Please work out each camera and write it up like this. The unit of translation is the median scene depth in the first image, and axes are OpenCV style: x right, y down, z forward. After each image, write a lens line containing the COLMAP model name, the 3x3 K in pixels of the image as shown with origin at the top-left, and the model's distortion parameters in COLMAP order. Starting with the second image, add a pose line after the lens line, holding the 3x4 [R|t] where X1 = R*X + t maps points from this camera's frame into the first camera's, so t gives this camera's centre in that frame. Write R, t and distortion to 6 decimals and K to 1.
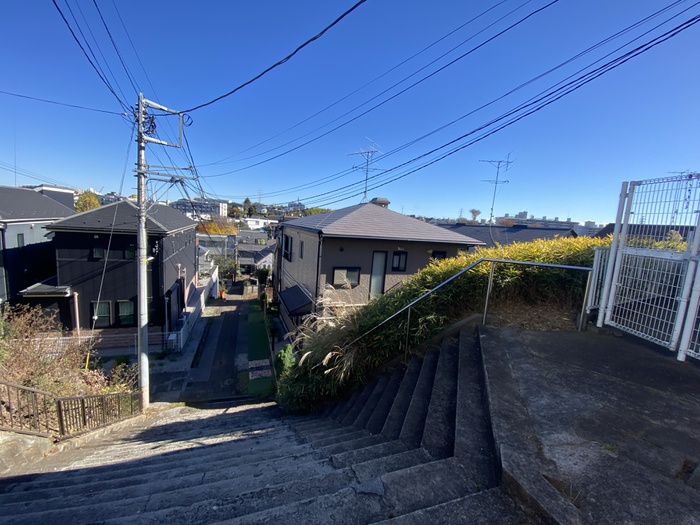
lens RADIAL K [[282.9, 0, 348.5], [0, 282.9, 262.2], [0, 0, 1]] dist [0.022157, -0.021334]
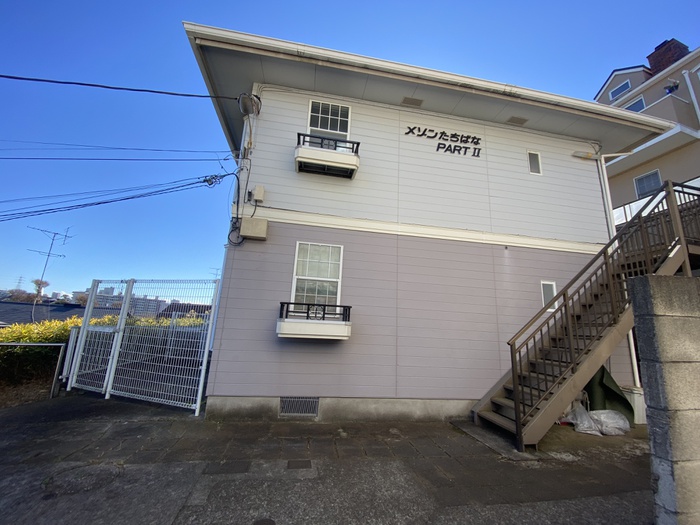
lens RADIAL K [[282.9, 0, 348.5], [0, 282.9, 262.2], [0, 0, 1]] dist [0.022157, -0.021334]
pose [[0.324501, 0.153051, 0.933421, 0.031886], [0.102336, 0.975349, -0.195503, 0.044422], [-0.940333, 0.158964, 0.300839, -0.661154]]
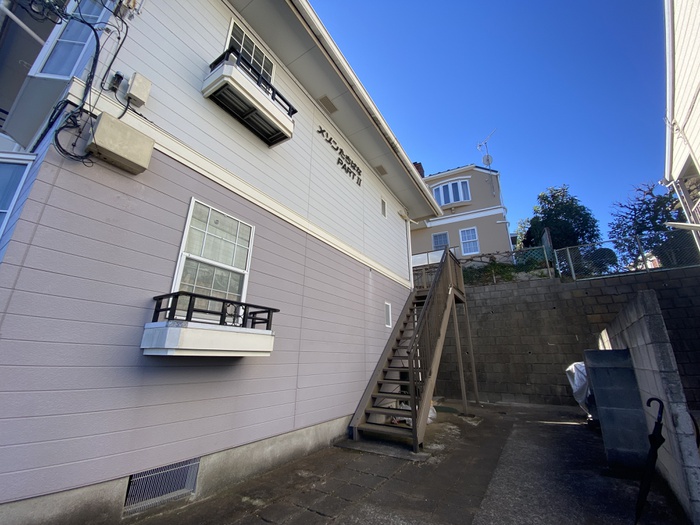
lens RADIAL K [[282.9, 0, 348.5], [0, 282.9, 262.2], [0, 0, 1]] dist [0.022157, -0.021334]
pose [[-0.491229, 0.204942, 0.846577, 0.280362], [0.071496, 0.978133, -0.195304, 0.038209], [-0.868091, -0.035412, -0.495140, -0.091960]]
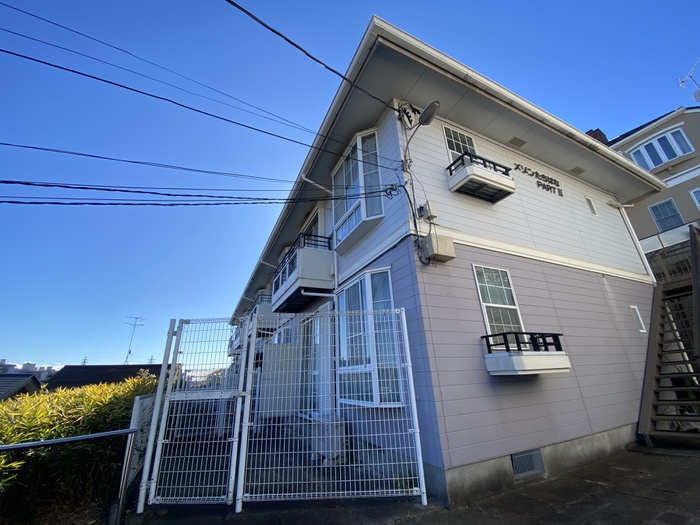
lens RADIAL K [[282.9, 0, 348.5], [0, 282.9, 262.2], [0, 0, 1]] dist [0.022157, -0.021334]
pose [[0.039722, 0.301277, 0.952709, 0.024168], [0.177248, 0.936216, -0.303452, -0.064291], [-0.983364, 0.180920, -0.016213, 0.381066]]
